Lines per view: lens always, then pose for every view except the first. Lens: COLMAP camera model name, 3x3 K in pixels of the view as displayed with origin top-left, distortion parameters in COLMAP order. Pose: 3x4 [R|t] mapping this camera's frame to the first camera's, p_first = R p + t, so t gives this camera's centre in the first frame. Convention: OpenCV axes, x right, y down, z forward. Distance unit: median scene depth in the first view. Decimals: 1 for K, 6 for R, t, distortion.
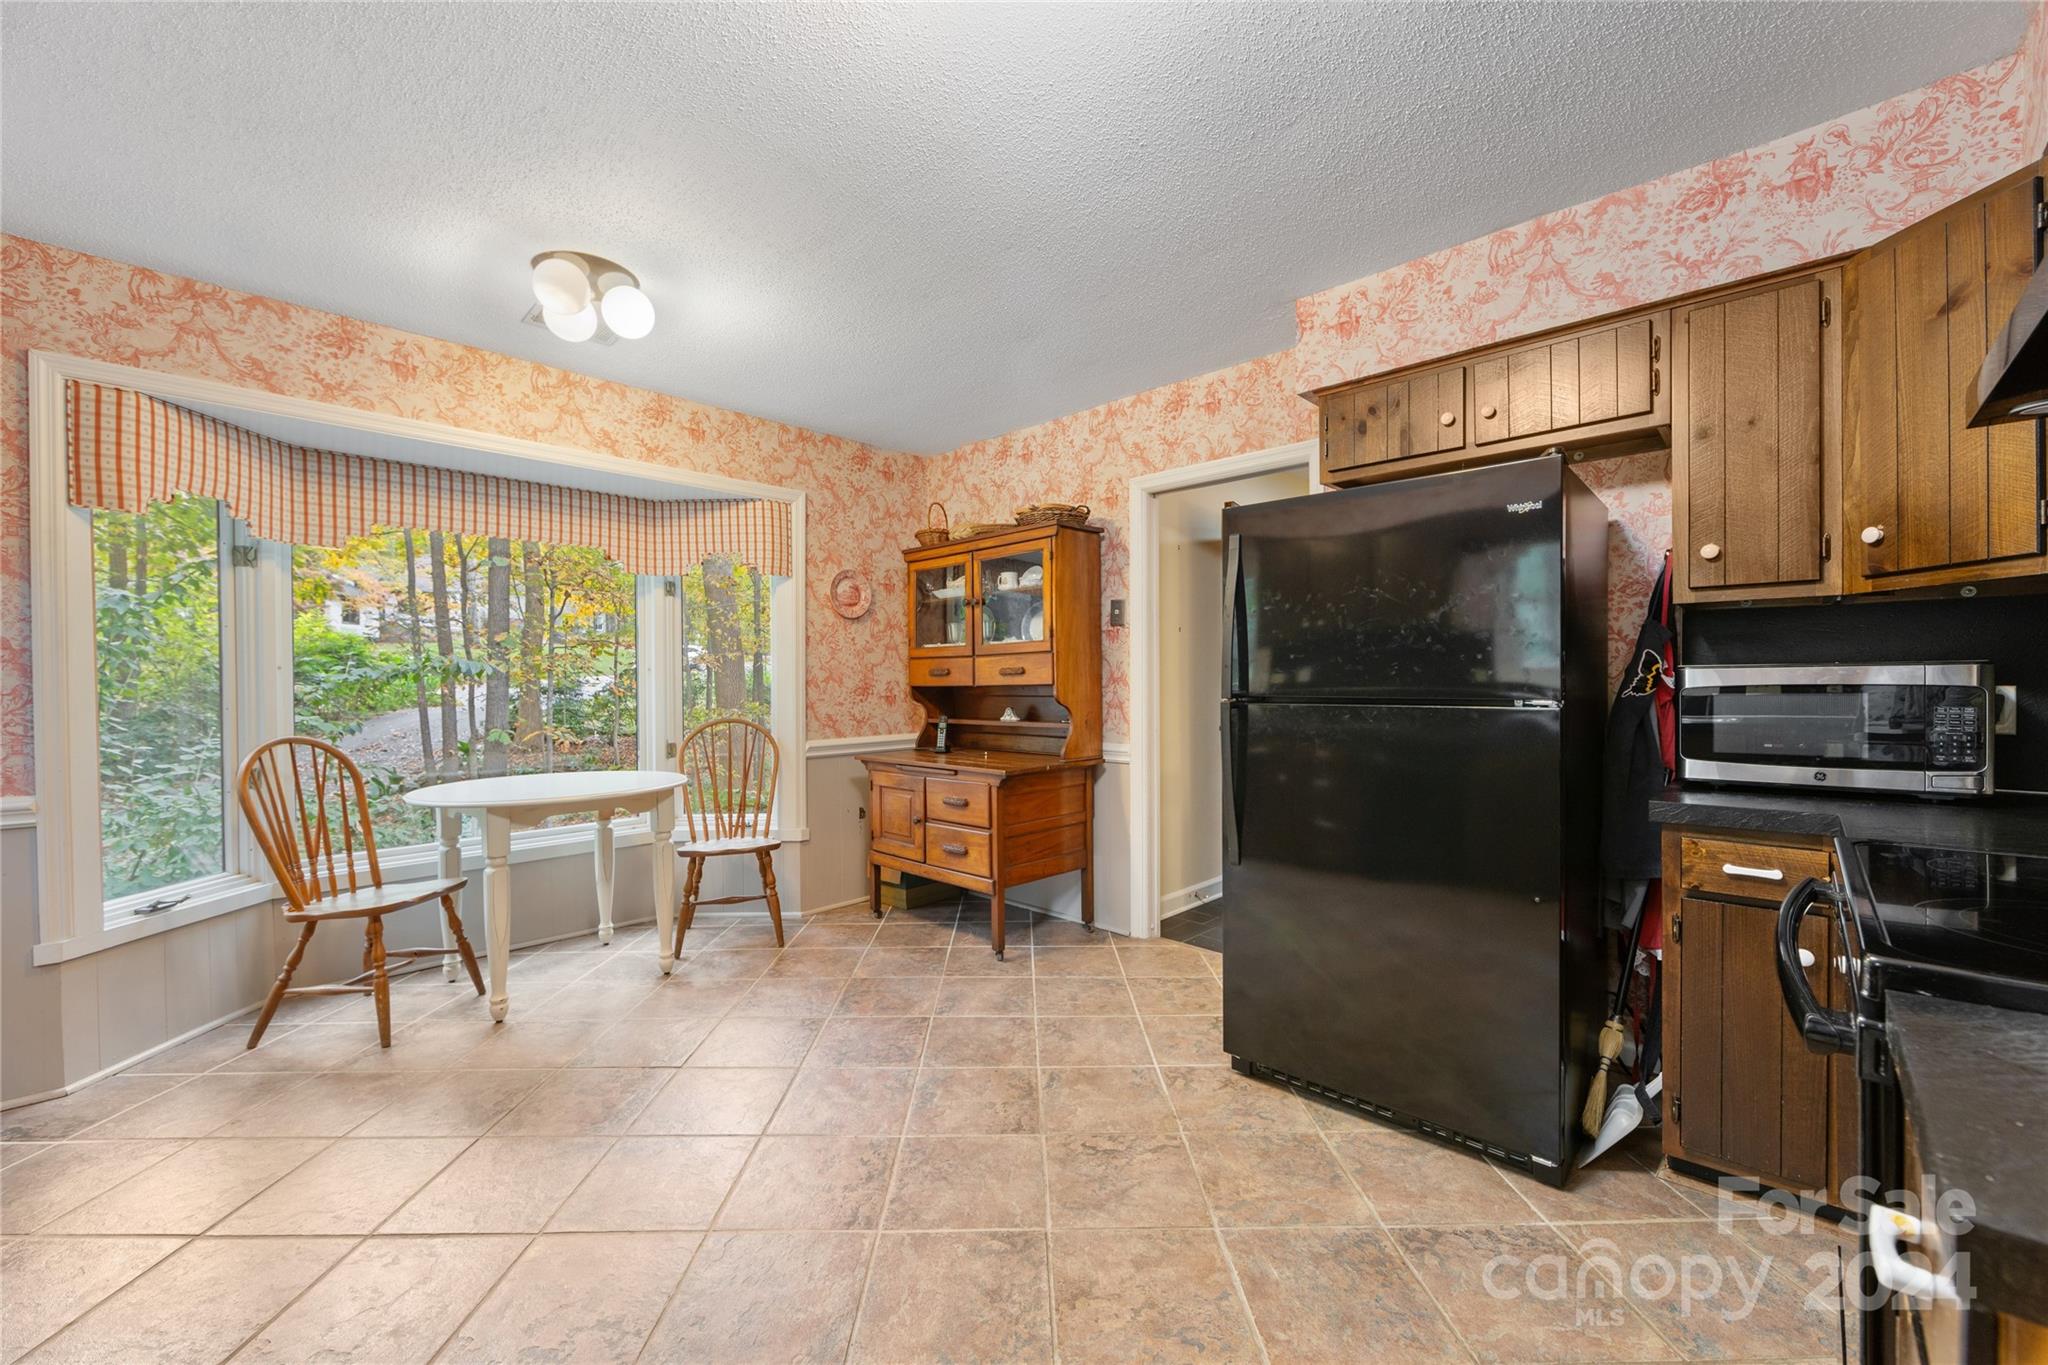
lens RADIAL K [[801.7, 0, 1029.6], [0, 801.7, 684.7], [0, 0, 1]] dist [-0.003687, -0.000598]
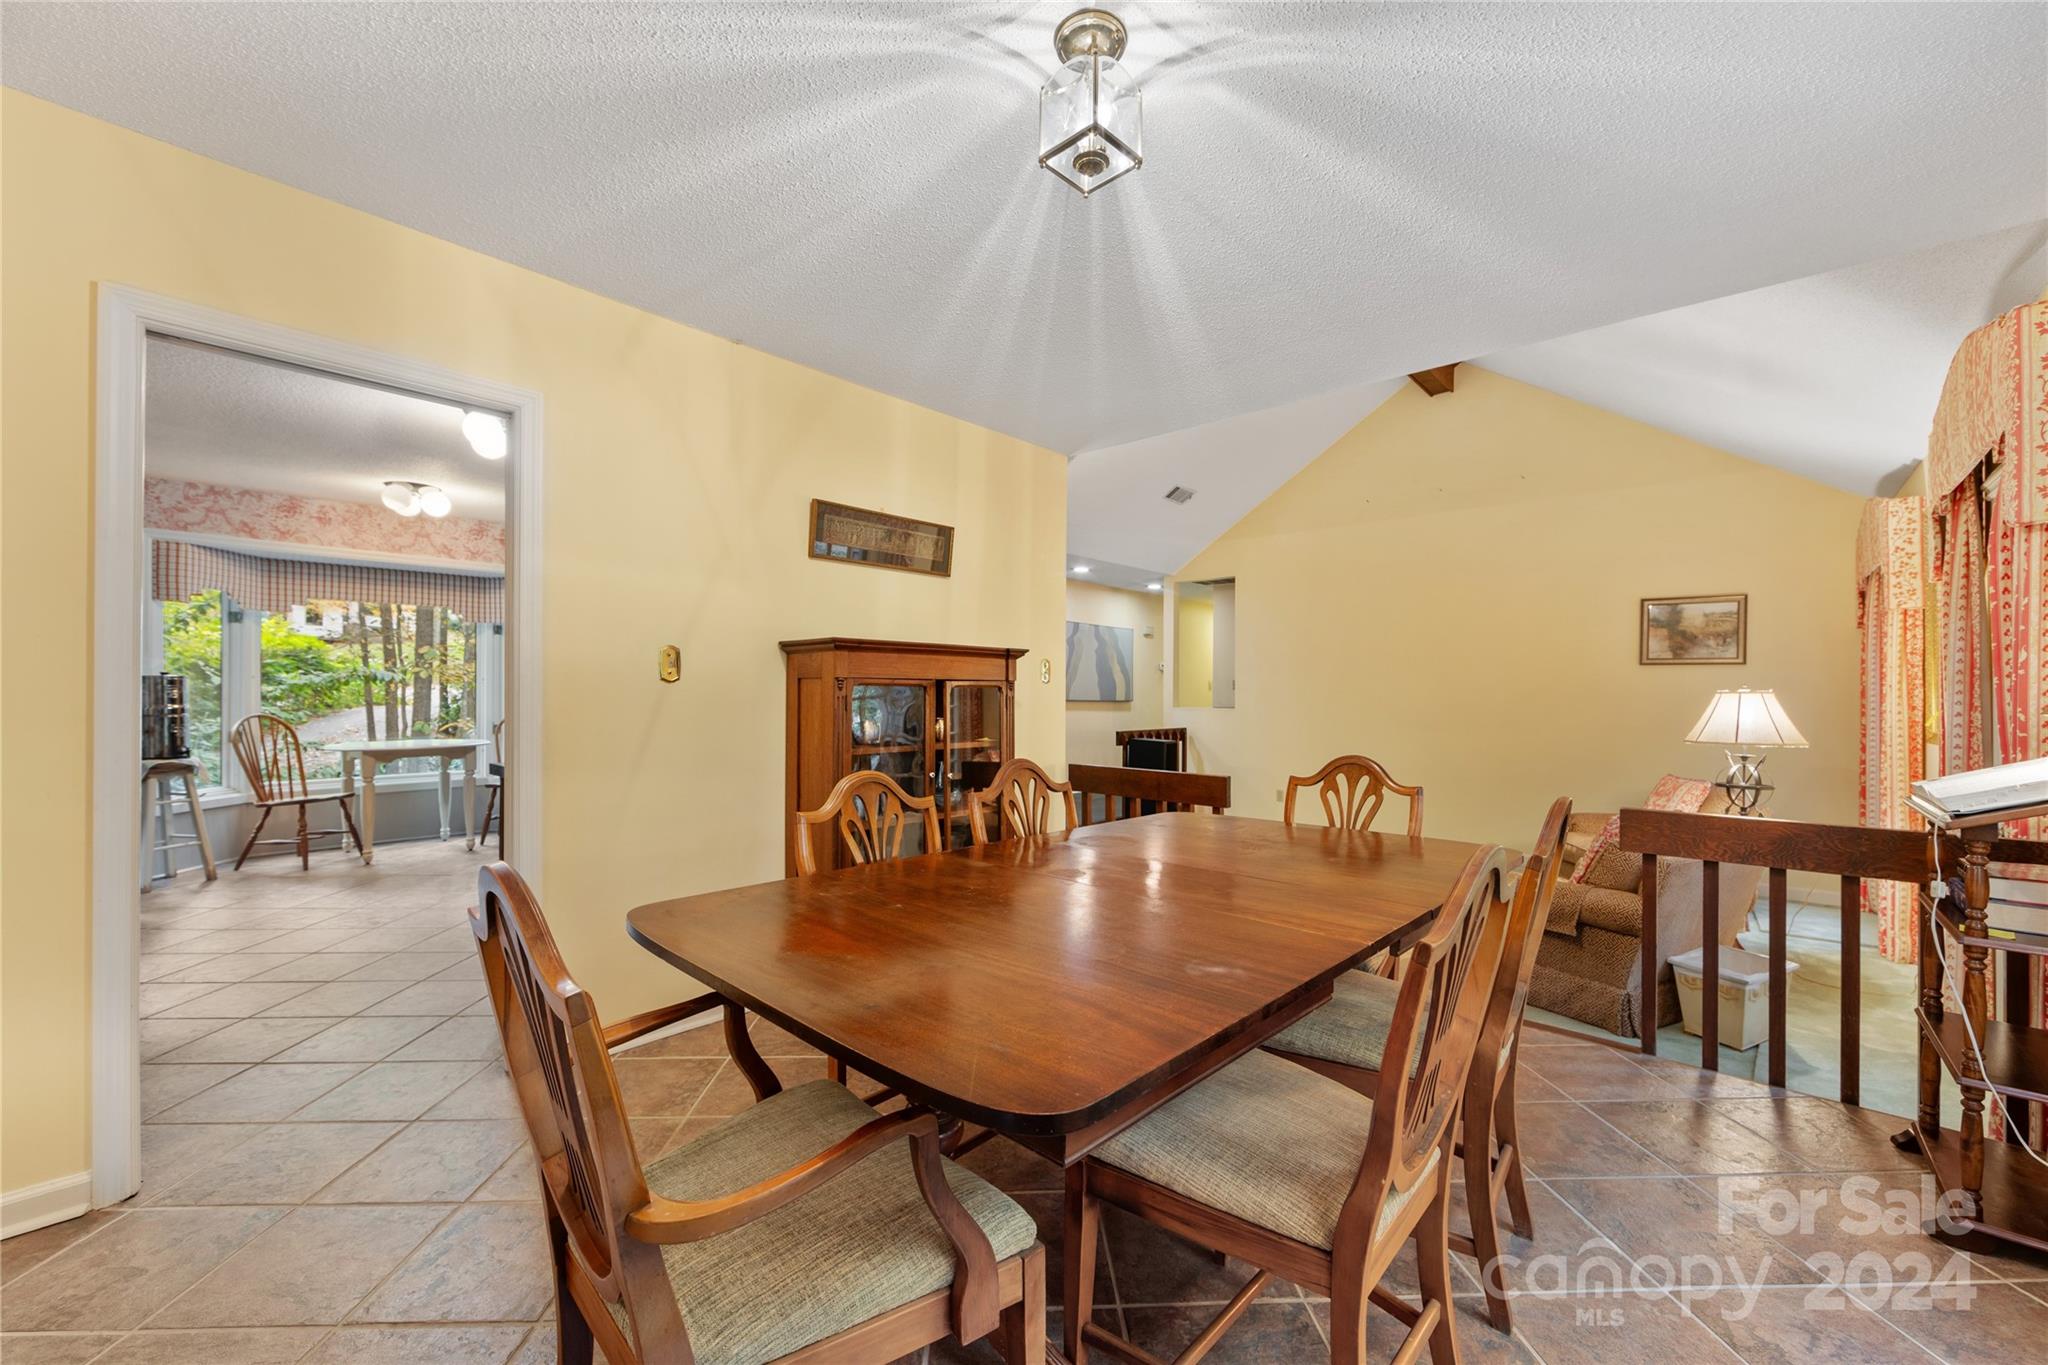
lens RADIAL K [[801.7, 0, 1028.4], [0, 801.7, 688.1], [0, 0, 1]] dist [-0.003687, -0.000598]
pose [[0.999629, 0.011733, 0.024595, 0.822257], [-0.011574, 0.999911, -0.006625, -0.005119], [-0.024670, 0.006338, 0.999676, -0.907079]]
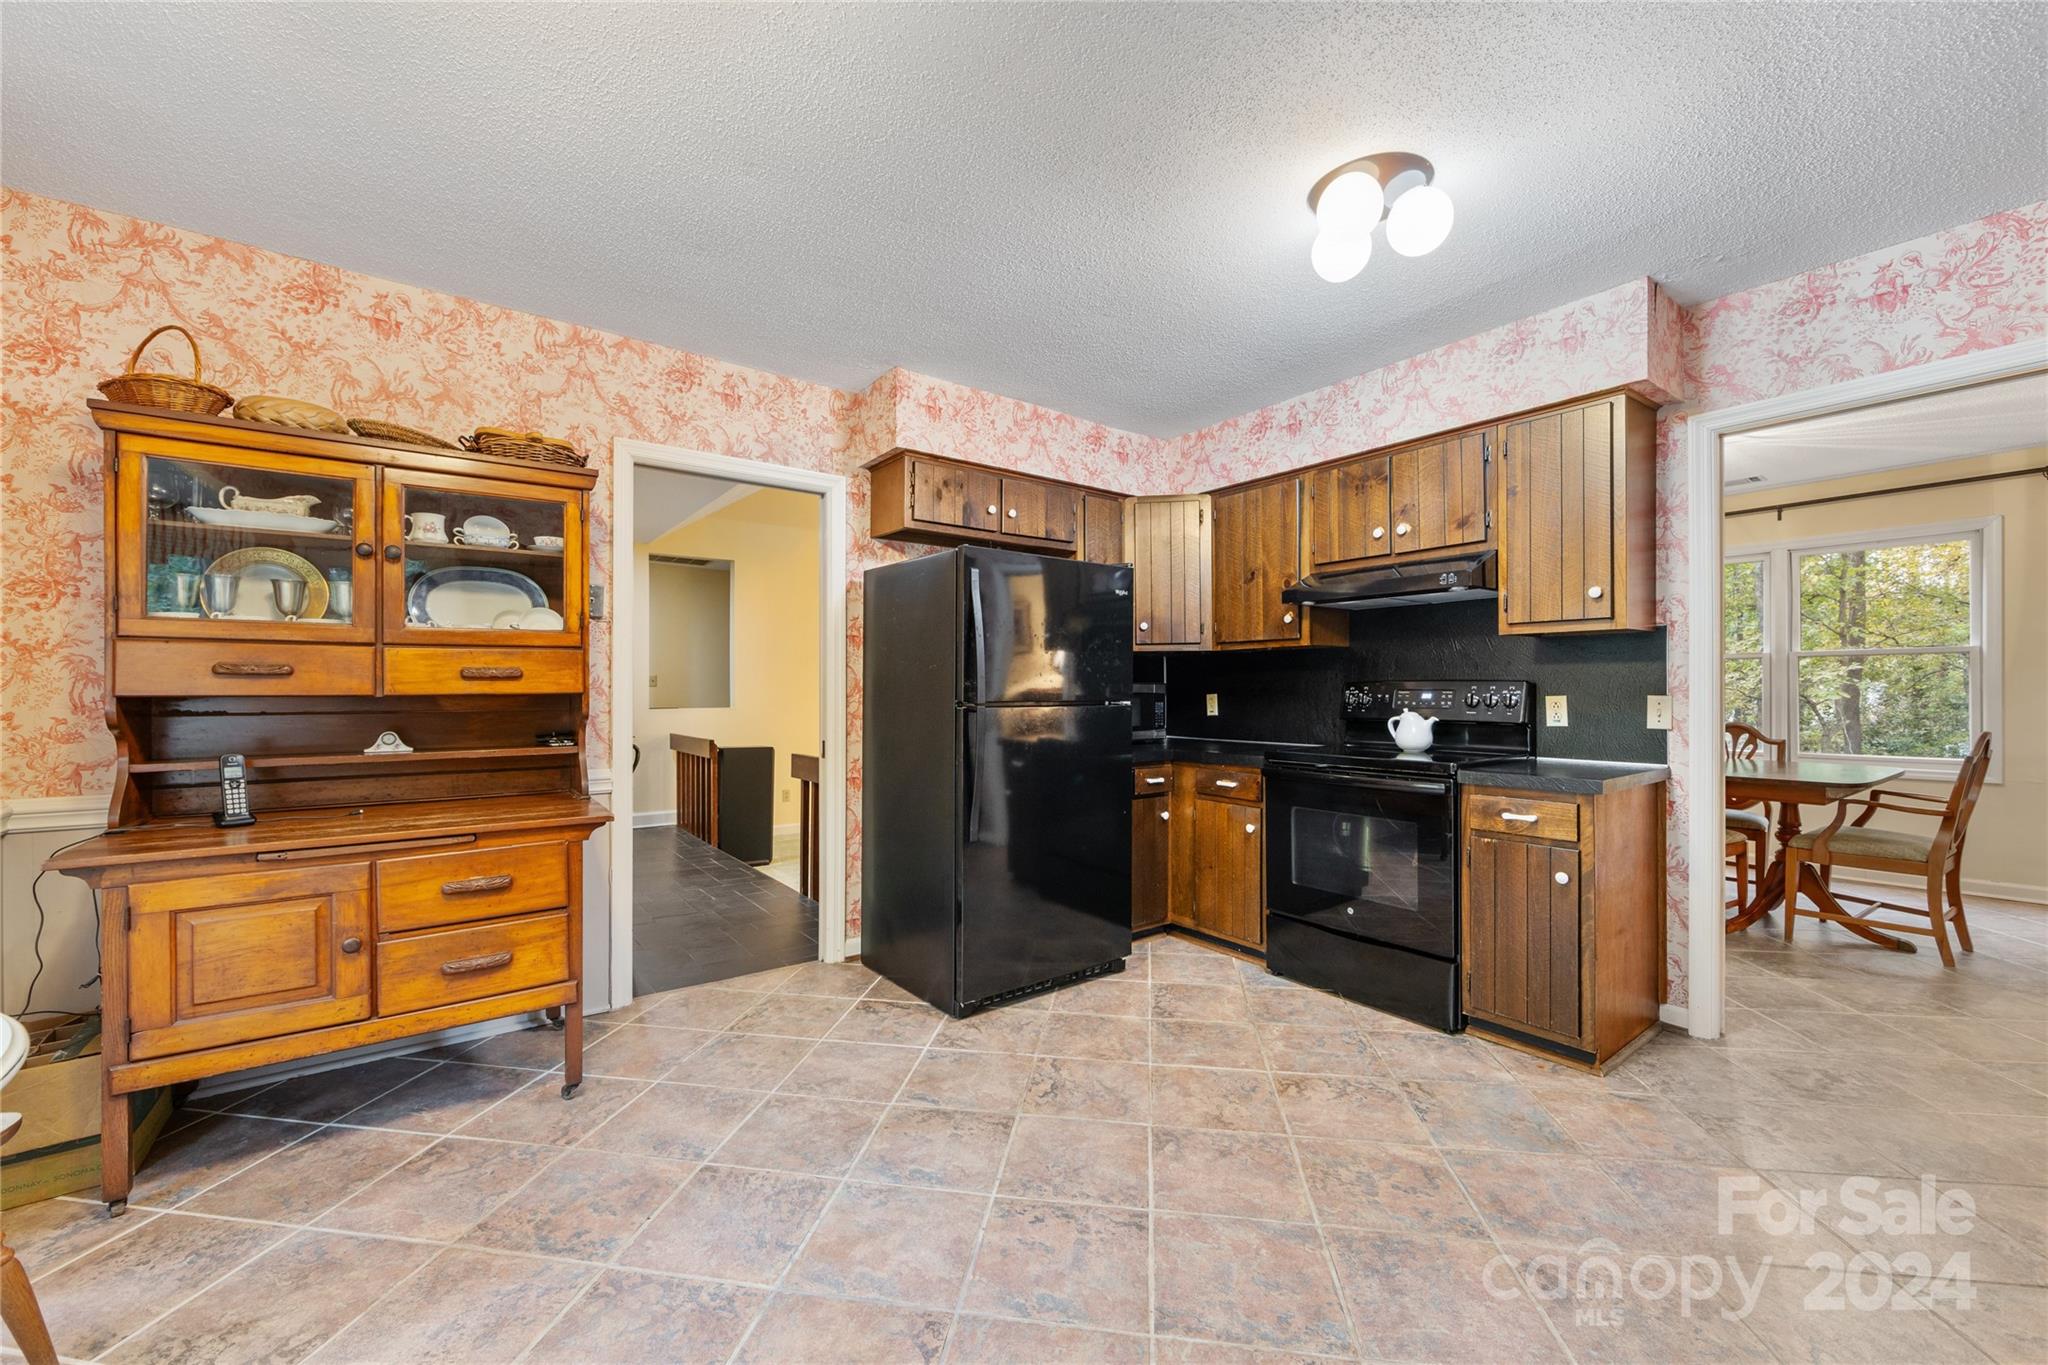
lens RADIAL K [[801.7, 0, 1023.6], [0, 801.7, 686.4], [0, 0, 1]] dist [-0.003687, -0.000598]
pose [[0.166689, 0.009433, 0.985964, -0.876977], [0.002141, 0.999948, -0.009929, 0.002305], [-0.986007, 0.003766, 0.166660, 0.685639]]
